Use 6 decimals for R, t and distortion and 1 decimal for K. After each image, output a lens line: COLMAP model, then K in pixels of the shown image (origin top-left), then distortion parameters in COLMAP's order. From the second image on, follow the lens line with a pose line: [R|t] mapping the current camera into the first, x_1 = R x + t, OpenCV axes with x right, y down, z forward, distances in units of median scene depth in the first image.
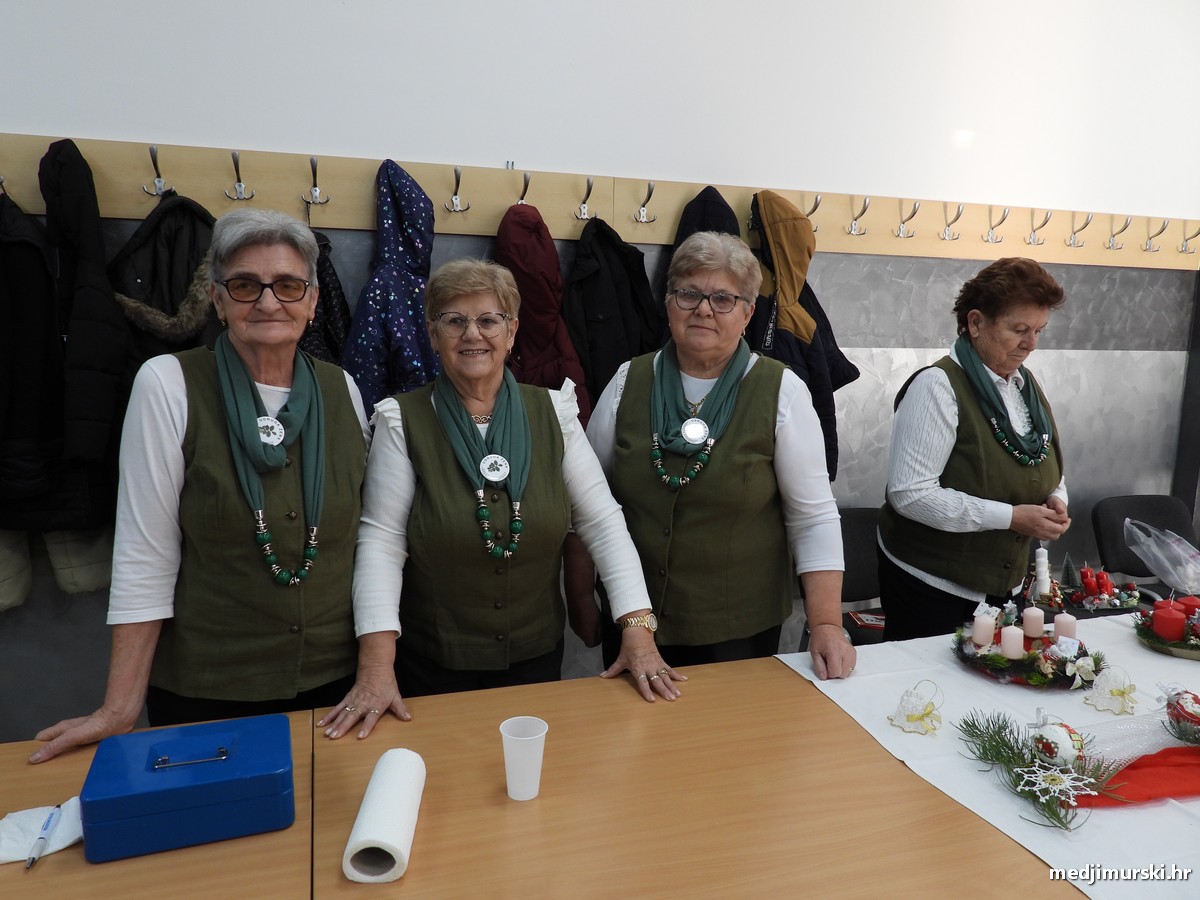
lens RADIAL K [[861.3, 0, 602.7], [0, 861.3, 447.7], [0, 0, 1]] dist [-0.018879, 0.007546]
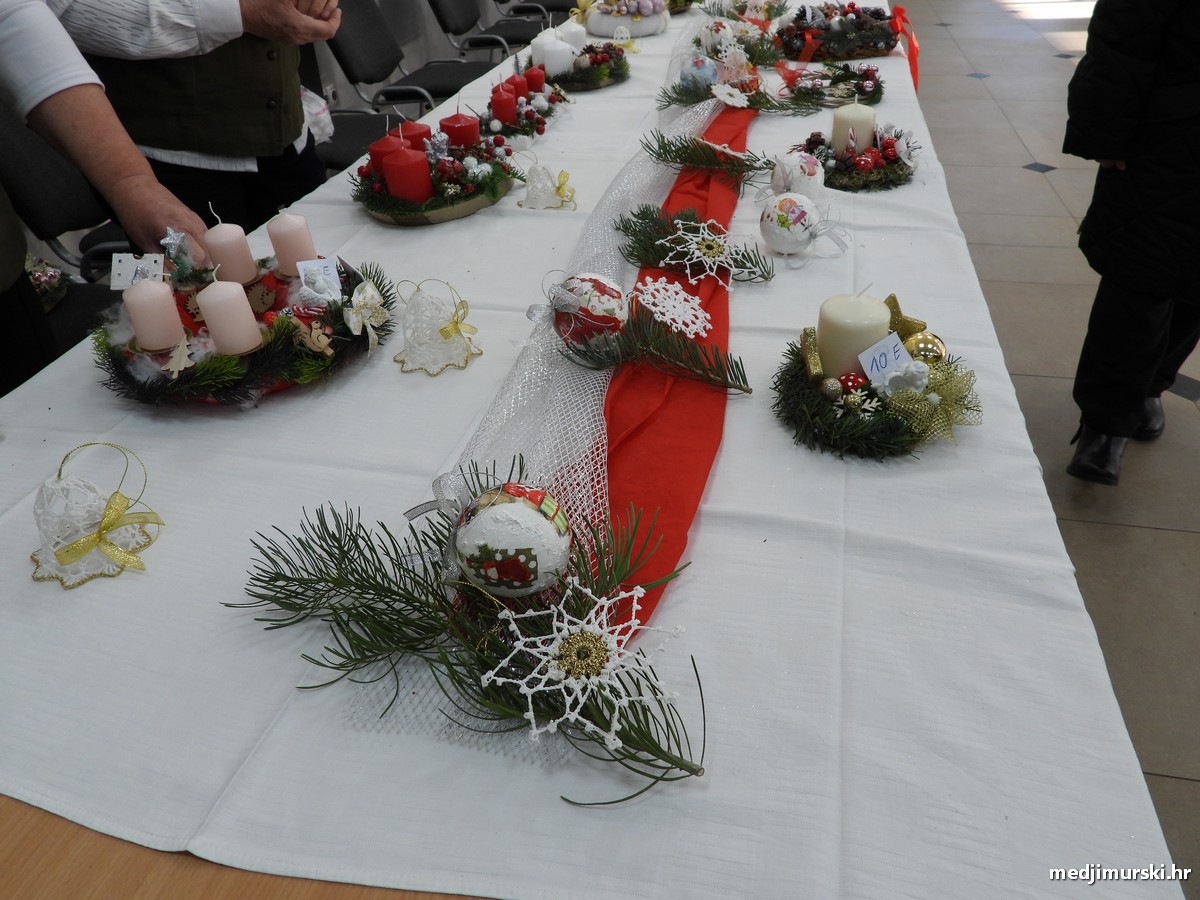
lens RADIAL K [[861.3, 0, 599.0], [0, 861.3, 445.6], [0, 0, 1]] dist [-0.018879, 0.007546]
pose [[0.511359, -0.516968, 0.686480, 0.235164], [0.173625, 0.844498, 0.506634, 0.091002], [-0.841645, -0.139882, 0.521601, 0.594747]]
